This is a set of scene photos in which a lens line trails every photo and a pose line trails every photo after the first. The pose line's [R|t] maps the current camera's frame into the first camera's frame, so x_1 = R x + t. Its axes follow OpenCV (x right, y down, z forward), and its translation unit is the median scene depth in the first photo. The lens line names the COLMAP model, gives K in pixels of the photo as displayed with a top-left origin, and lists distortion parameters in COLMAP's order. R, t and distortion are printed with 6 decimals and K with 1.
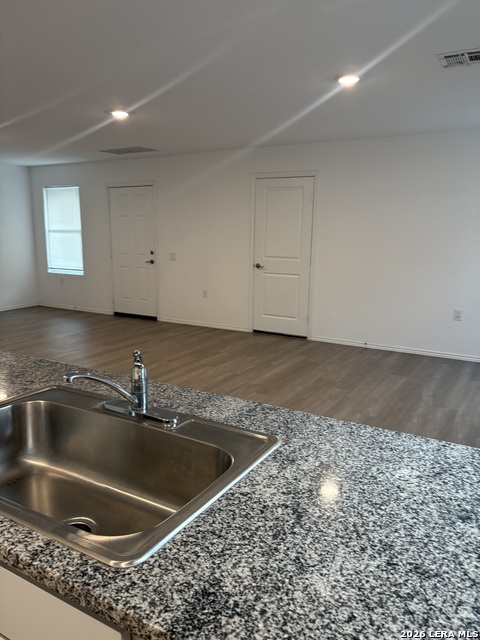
lens RADIAL K [[483.8, 0, 240.2], [0, 483.8, 315.3], [0, 0, 1]] dist [0.066302, -0.097912]
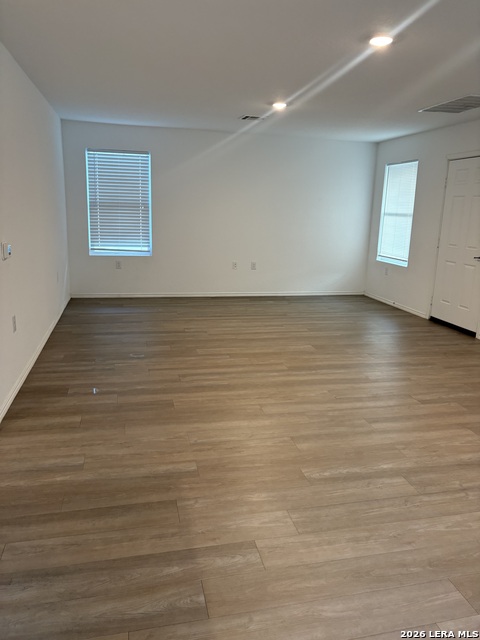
lens RADIAL K [[483.8, 0, 240.2], [0, 483.8, 315.3], [0, 0, 1]] dist [0.066302, -0.097912]
pose [[0.686063, 0.174552, -0.706293, 0.091055], [-0.157307, 0.983418, 0.090239, -0.030378], [0.710332, 0.049195, 0.702145, 0.199443]]
